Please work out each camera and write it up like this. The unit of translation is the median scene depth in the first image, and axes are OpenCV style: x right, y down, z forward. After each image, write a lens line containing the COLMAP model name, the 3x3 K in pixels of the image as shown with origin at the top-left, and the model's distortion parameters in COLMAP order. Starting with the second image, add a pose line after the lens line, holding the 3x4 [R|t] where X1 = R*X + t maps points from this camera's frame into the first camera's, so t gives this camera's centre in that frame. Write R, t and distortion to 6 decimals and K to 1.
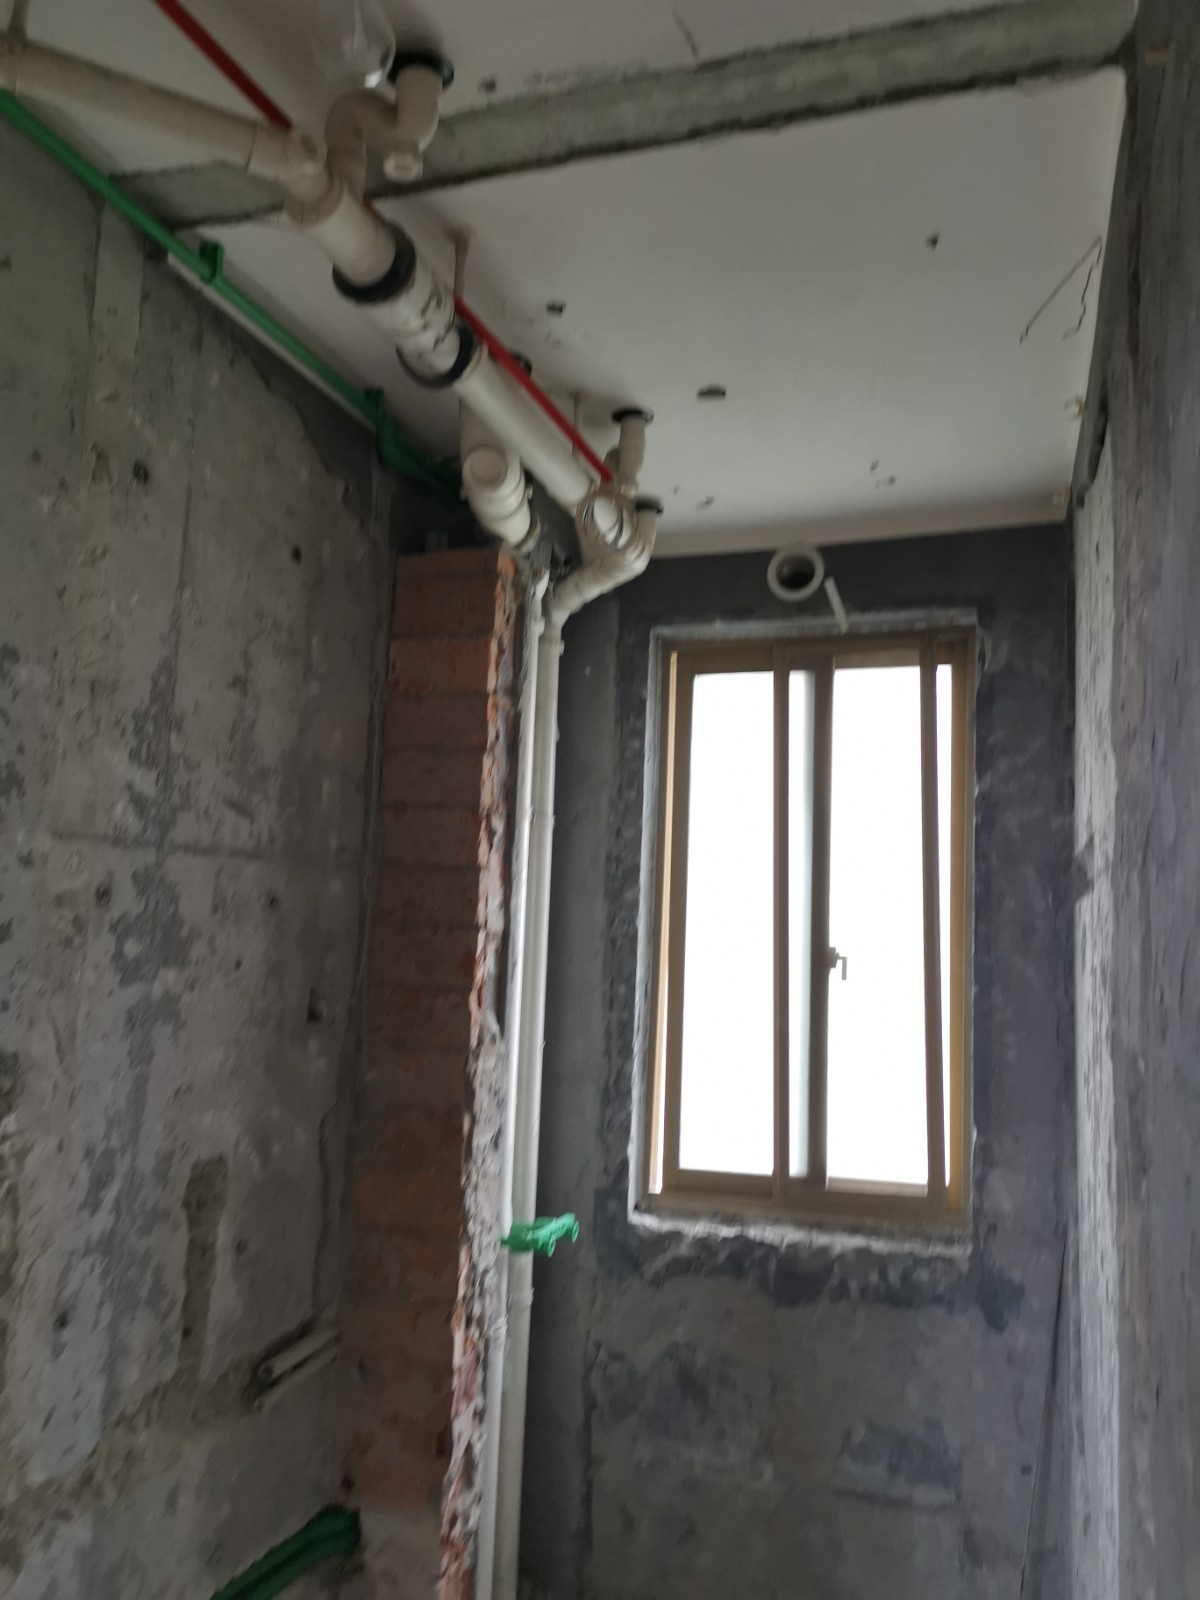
lens RADIAL K [[1229.2, 0, 593.6], [0, 1229.2, 797.9], [0, 0, 1]] dist [0.020619, -0.022014]
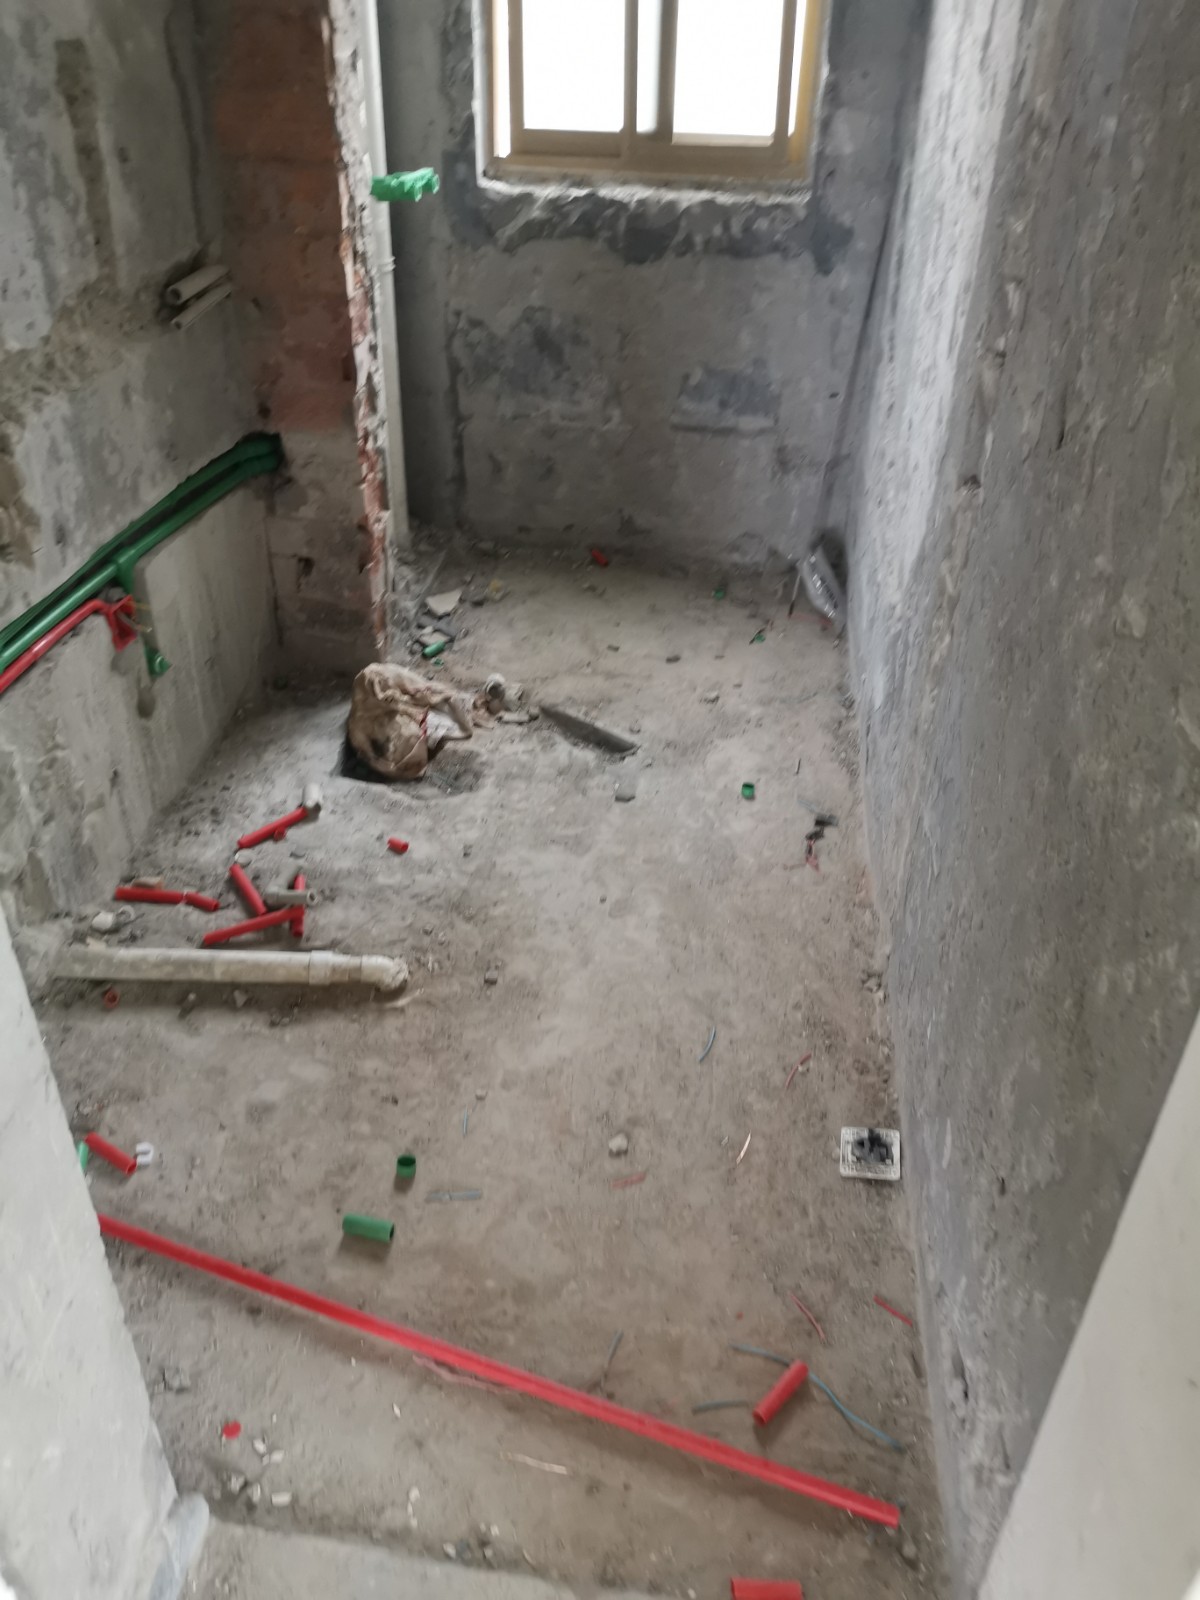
lens RADIAL K [[1229.2, 0, 606.7], [0, 1229.2, 804.2], [0, 0, 1]] dist [0.020619, -0.022014]
pose [[0.980537, -0.118381, 0.156633, -0.089849], [-0.010306, 0.765645, 0.643181, 0.091030], [-0.196066, -0.632277, 0.749523, -0.079428]]
